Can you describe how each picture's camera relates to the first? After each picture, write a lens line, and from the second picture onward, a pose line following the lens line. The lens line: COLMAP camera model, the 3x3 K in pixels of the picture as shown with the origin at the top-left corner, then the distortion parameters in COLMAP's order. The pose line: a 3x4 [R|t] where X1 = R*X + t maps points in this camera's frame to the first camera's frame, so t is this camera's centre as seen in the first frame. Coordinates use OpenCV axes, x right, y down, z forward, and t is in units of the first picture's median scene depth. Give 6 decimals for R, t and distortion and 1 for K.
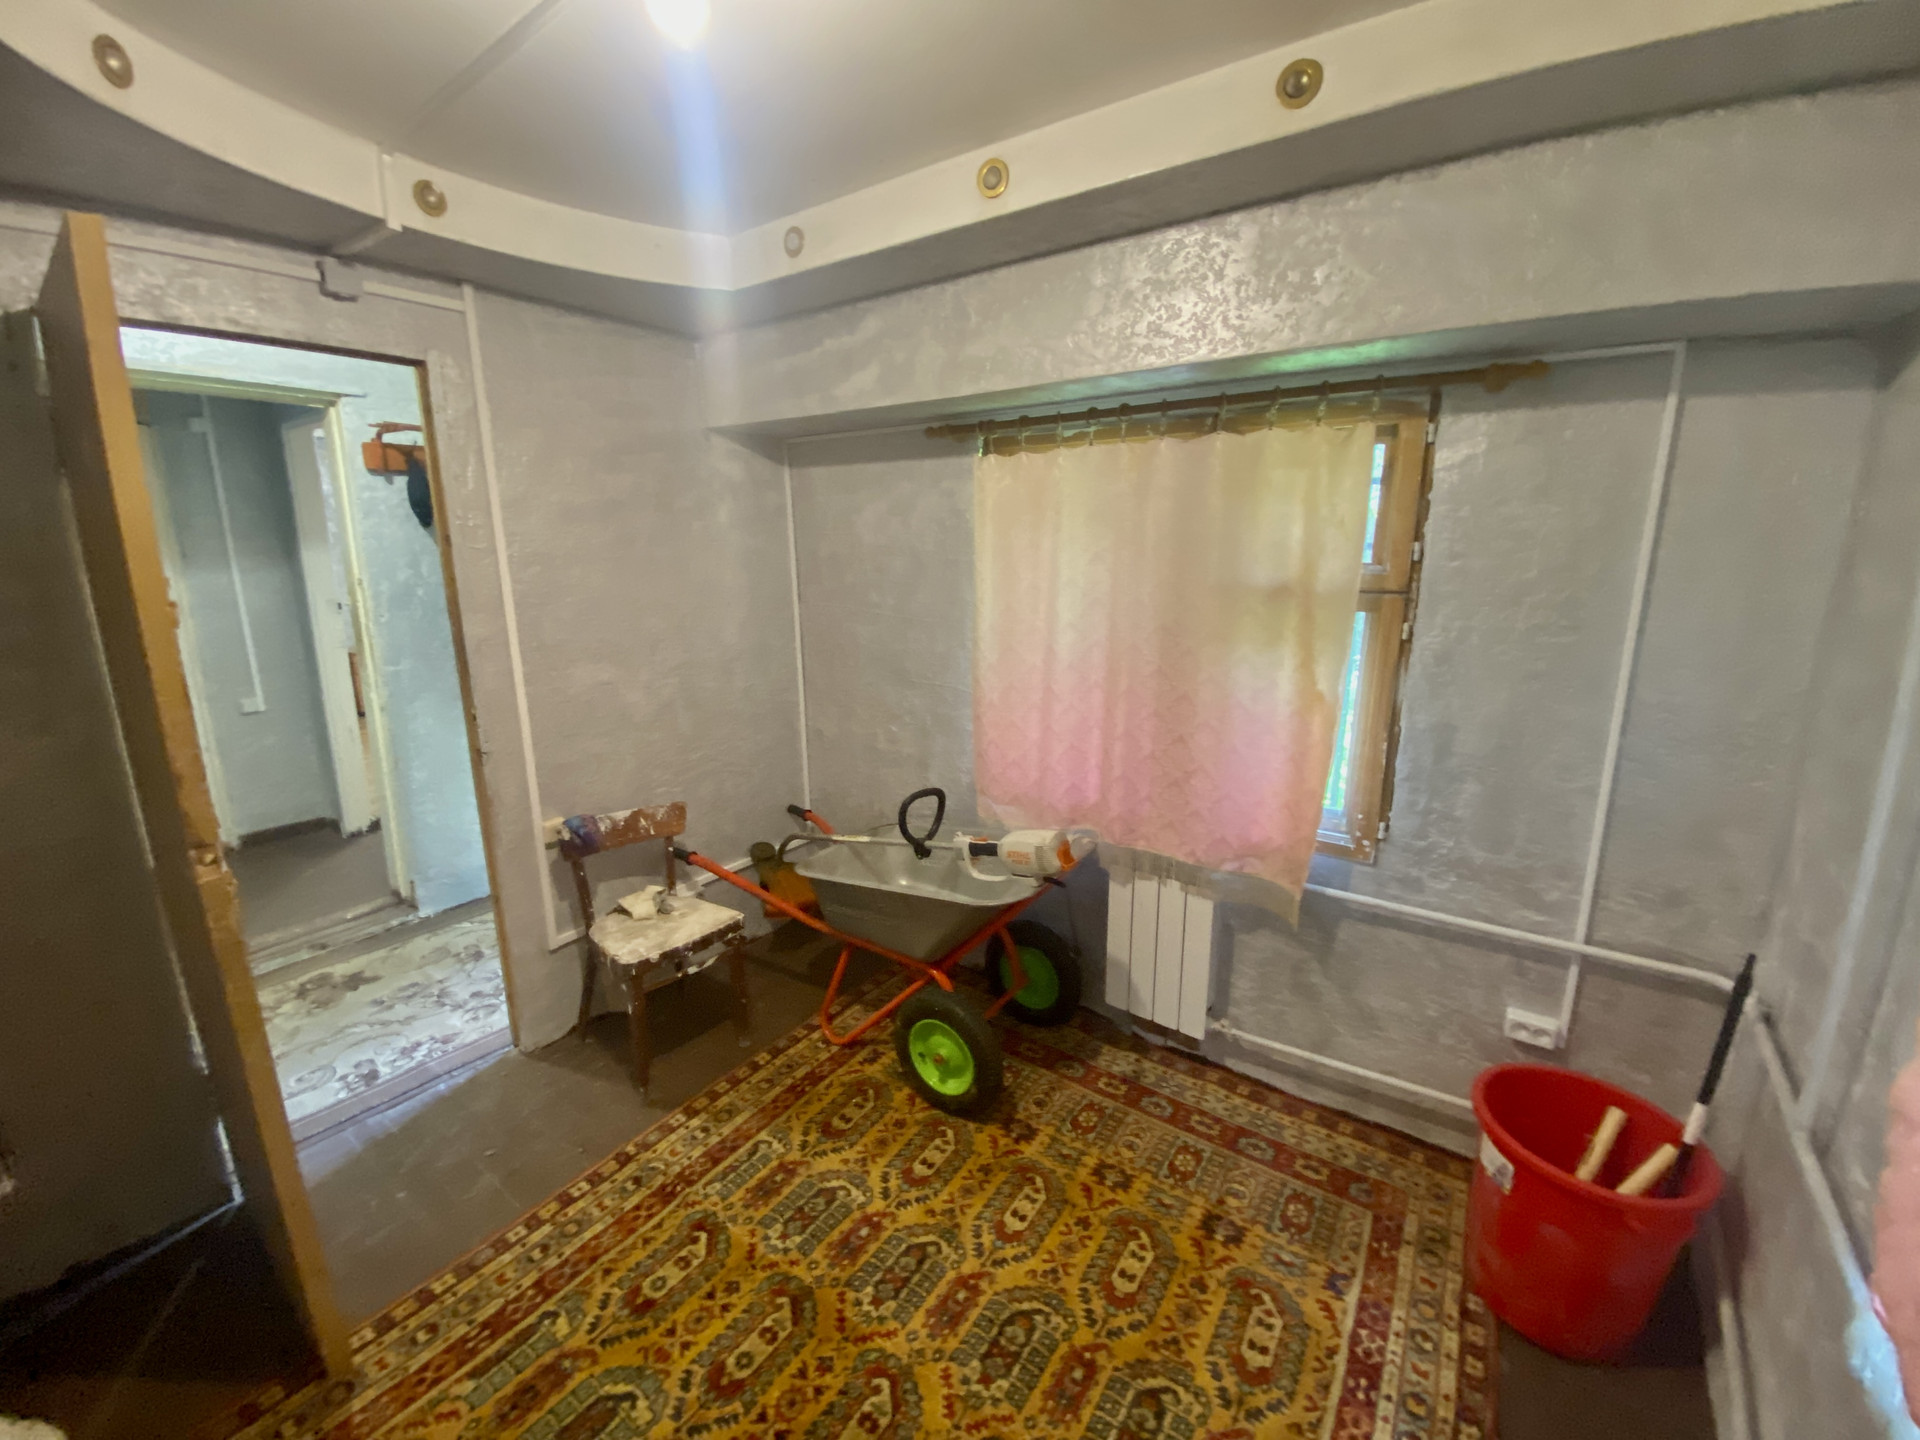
lens RADIAL K [[779.8, 0, 957.7], [0, 779.8, 719.6], [0, 0, 1]] dist [-0.003854, -0.001958]
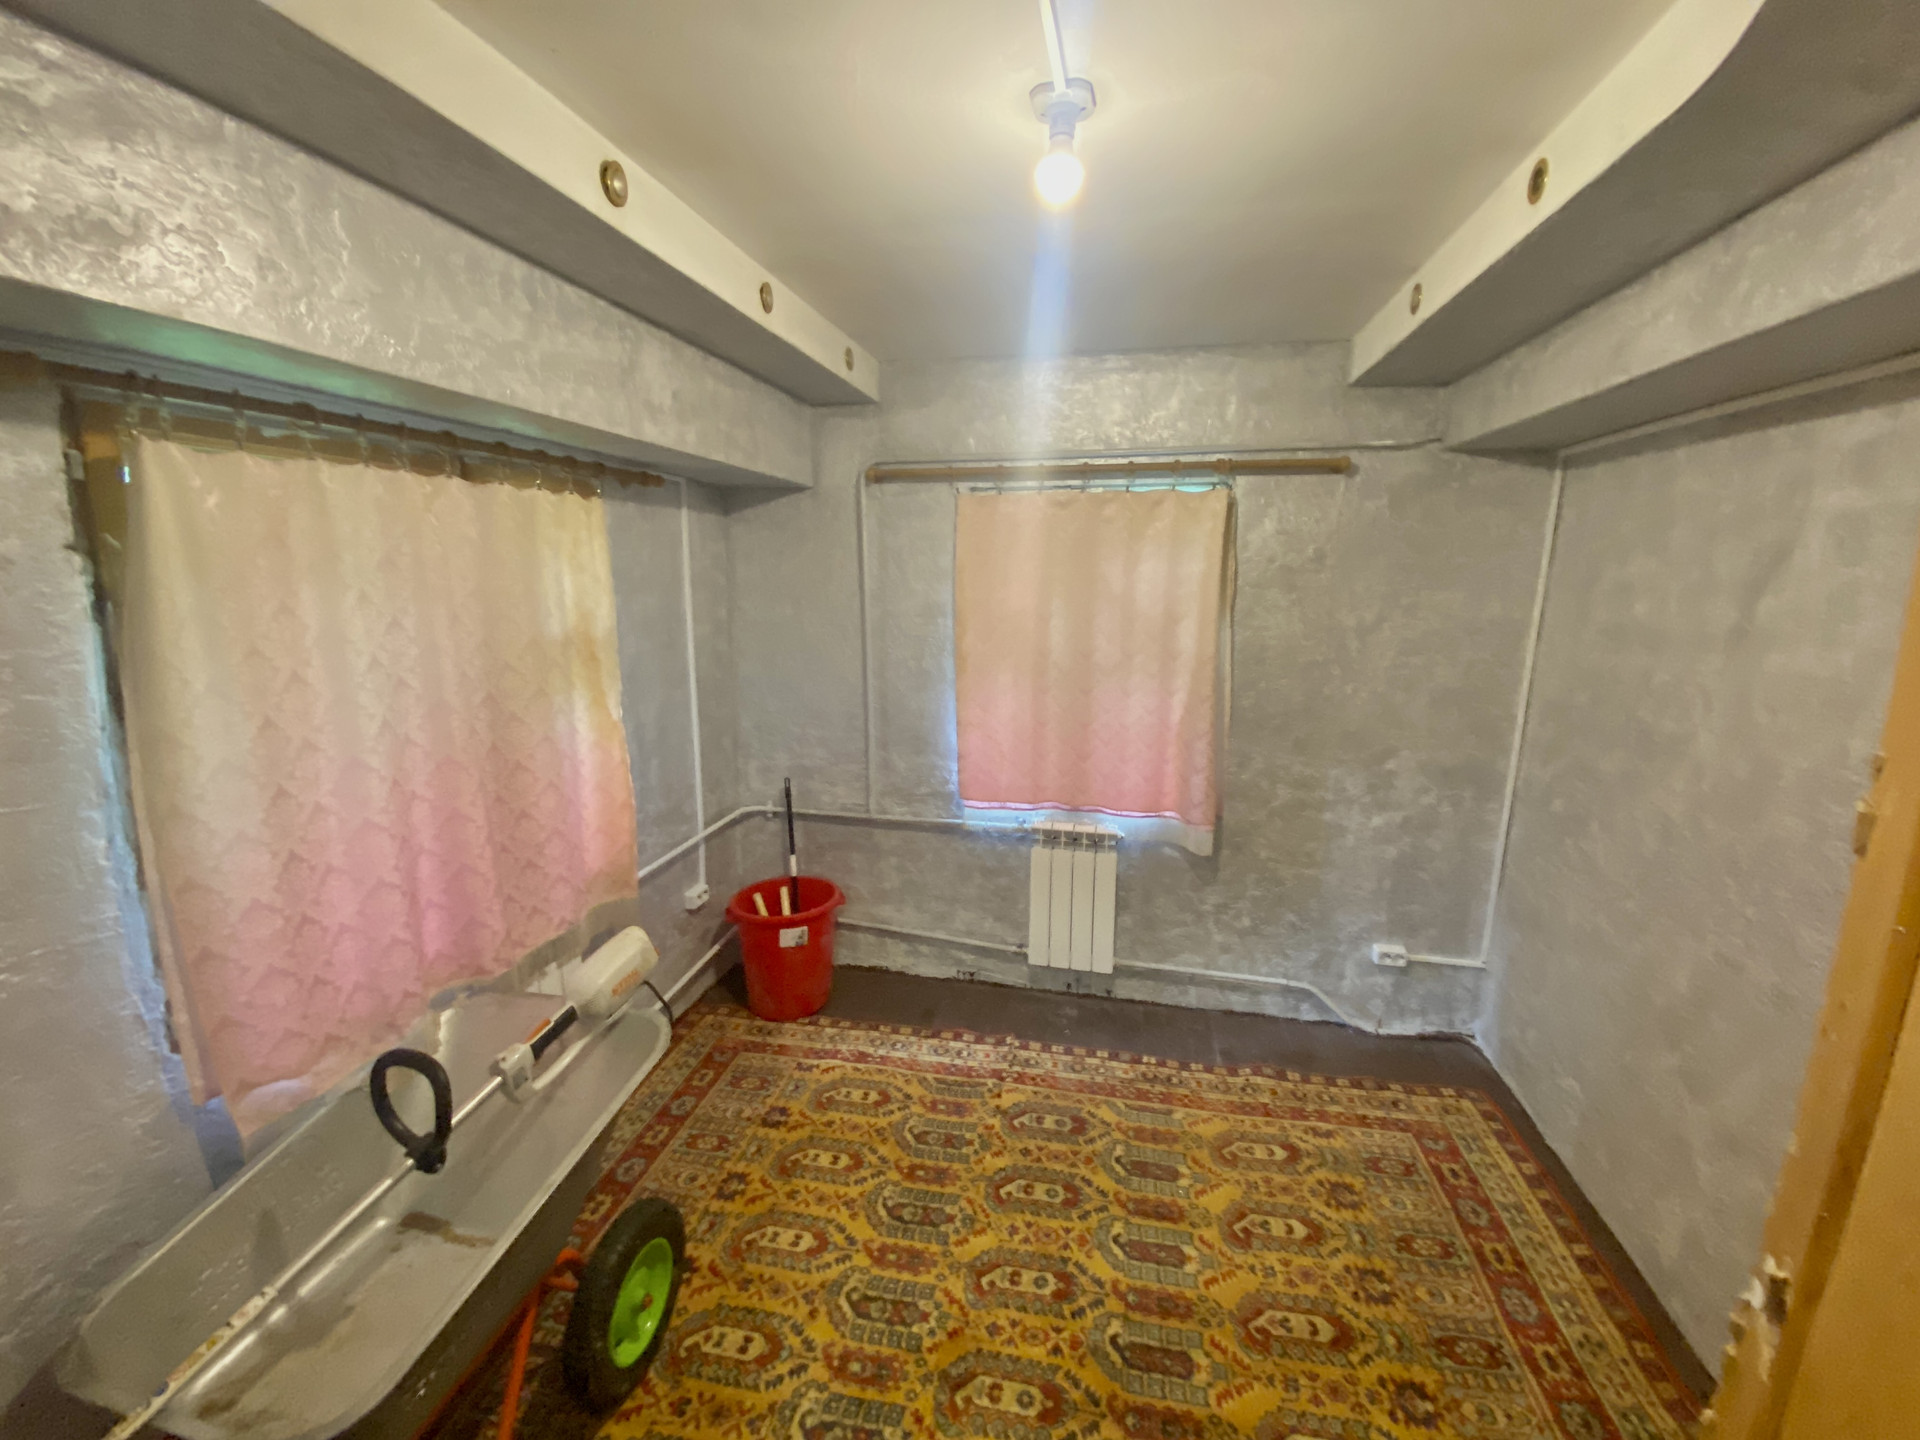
lens RADIAL K [[779.8, 0, 958.7], [0, 779.8, 720.7], [0, 0, 1]] dist [-0.003854, -0.001958]
pose [[-0.401681, -0.176714, 0.898568, -0.910620], [0.192483, 0.942995, 0.271495, -0.289923], [-0.895322, 0.282014, -0.344769, 1.069605]]
